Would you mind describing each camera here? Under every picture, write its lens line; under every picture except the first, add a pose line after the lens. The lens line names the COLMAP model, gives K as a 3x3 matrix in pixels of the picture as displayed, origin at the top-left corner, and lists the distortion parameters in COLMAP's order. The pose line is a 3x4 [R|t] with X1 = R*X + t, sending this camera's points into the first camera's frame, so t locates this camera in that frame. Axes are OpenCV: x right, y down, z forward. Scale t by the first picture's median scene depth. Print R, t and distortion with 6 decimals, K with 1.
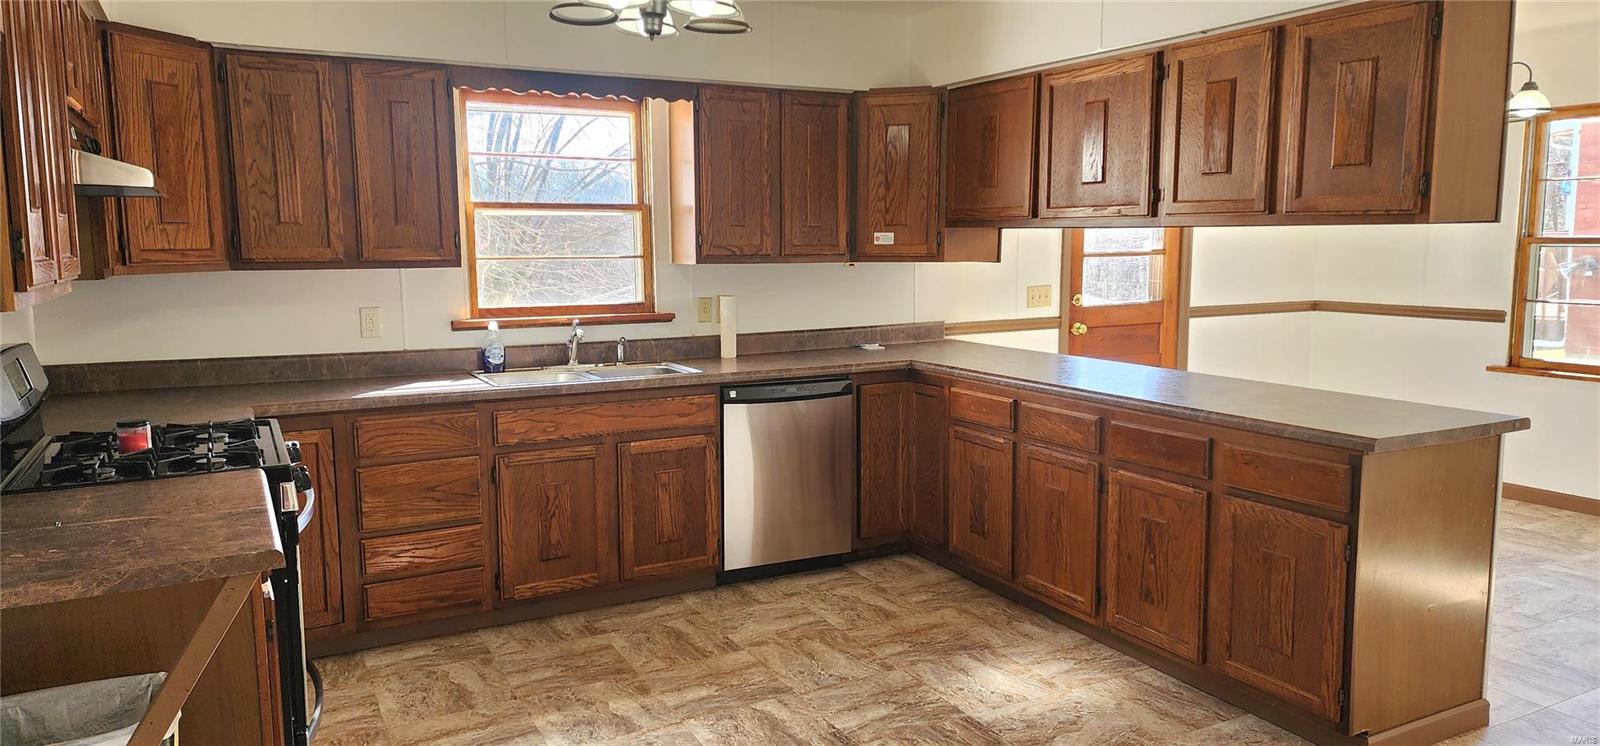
lens RADIAL K [[1068.5, 0, 810.9], [0, 1068.5, 374.4], [0, 0, 1]] dist [0.068270, -0.061786]
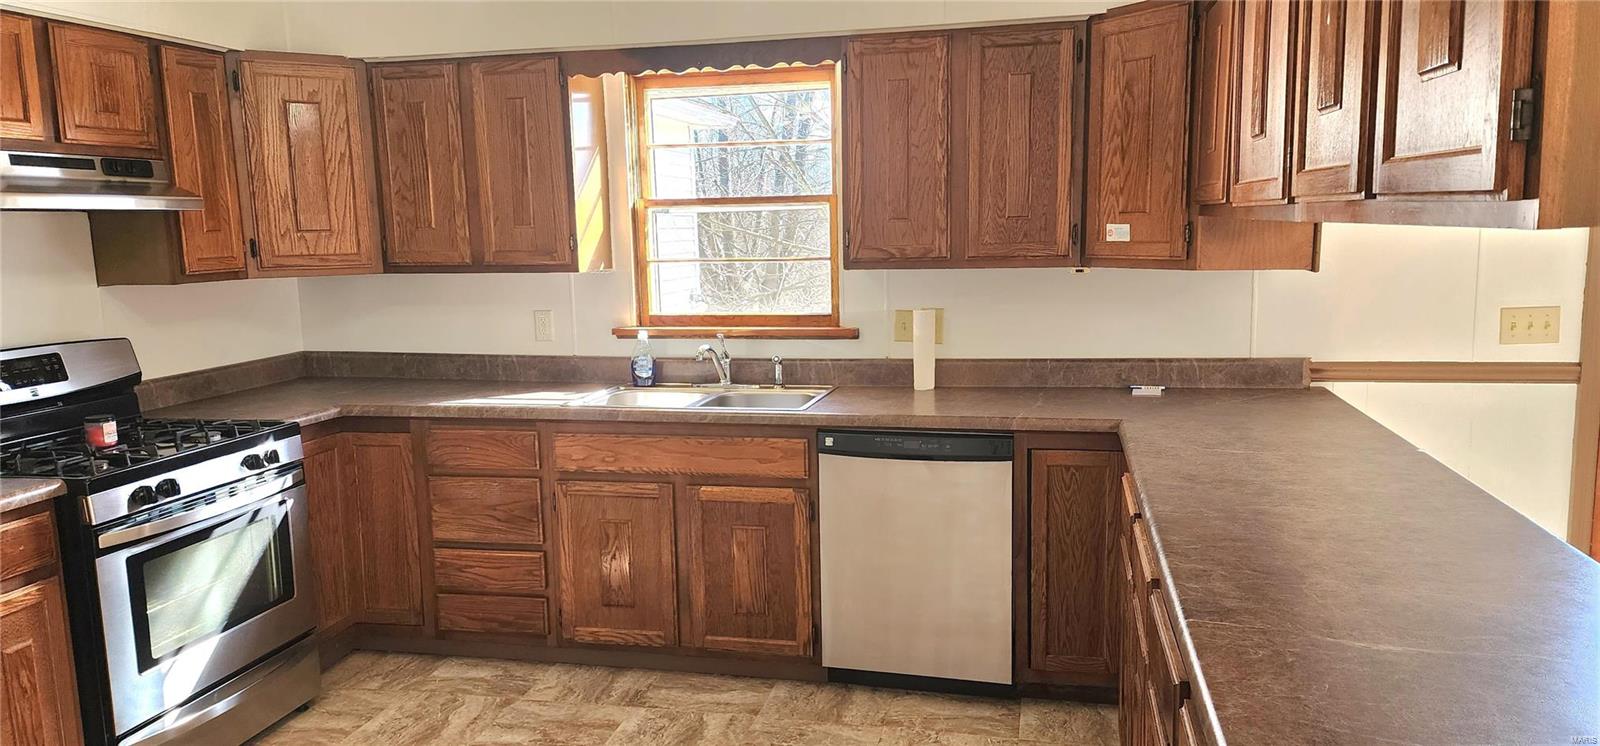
lens RADIAL K [[1068.5, 0, 804.8], [0, 1068.5, 374.2], [0, 0, 1]] dist [0.068270, -0.061786]
pose [[0.753036, 0.079726, -0.653131, 0.431479], [-0.067361, 0.996758, 0.044007, -0.065522], [0.654522, 0.010857, 0.755965, 0.431628]]
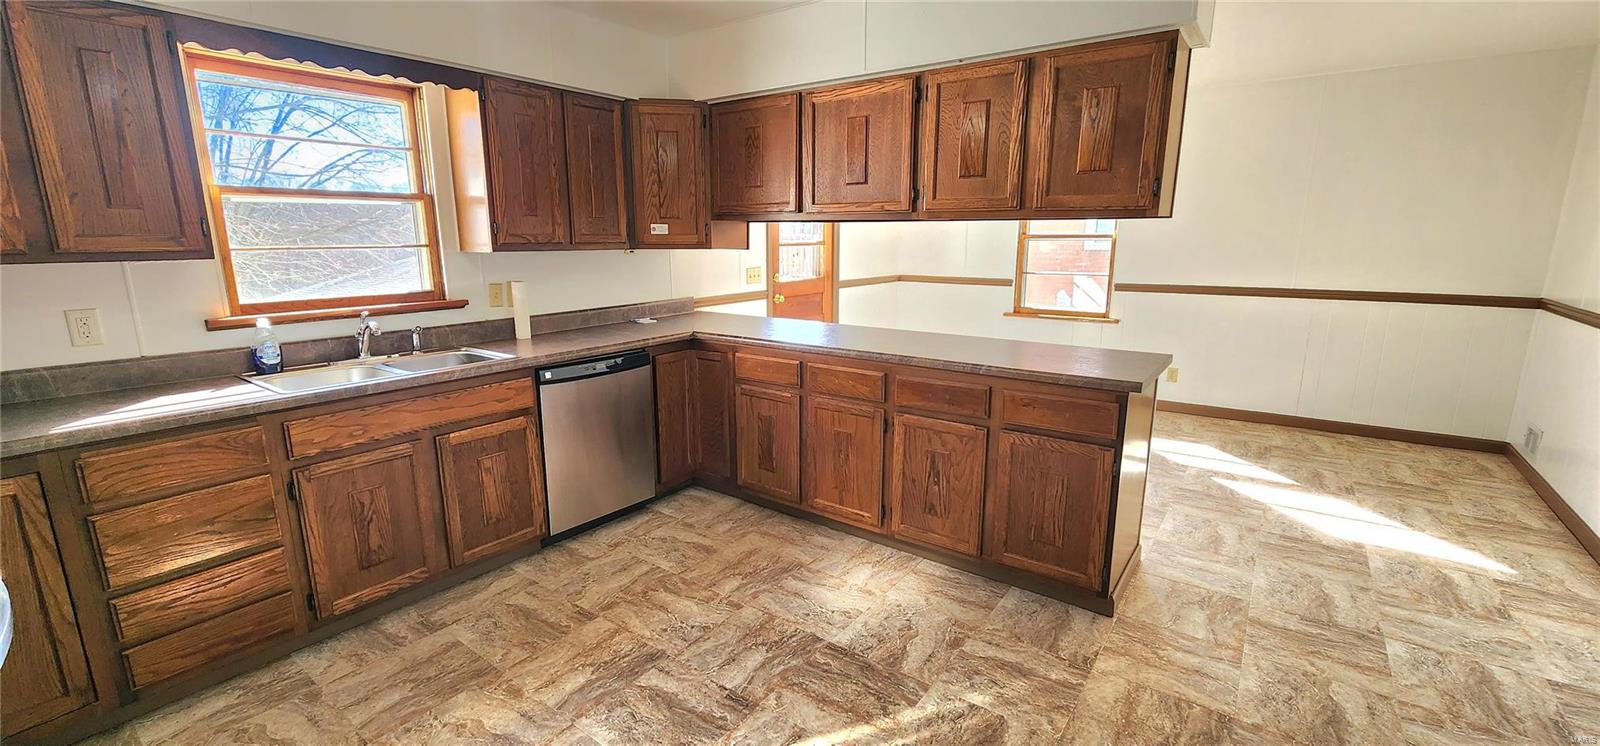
lens RADIAL K [[658.7, 0, 801.0], [0, 658.7, 374.5], [0, 0, 1]] dist [-0.004891, 0.000049]
pose [[0.905104, -0.084860, 0.416635, -0.124869], [0.051830, 0.994594, 0.089982, -0.029658], [-0.422019, -0.059849, 0.904609, 0.316016]]
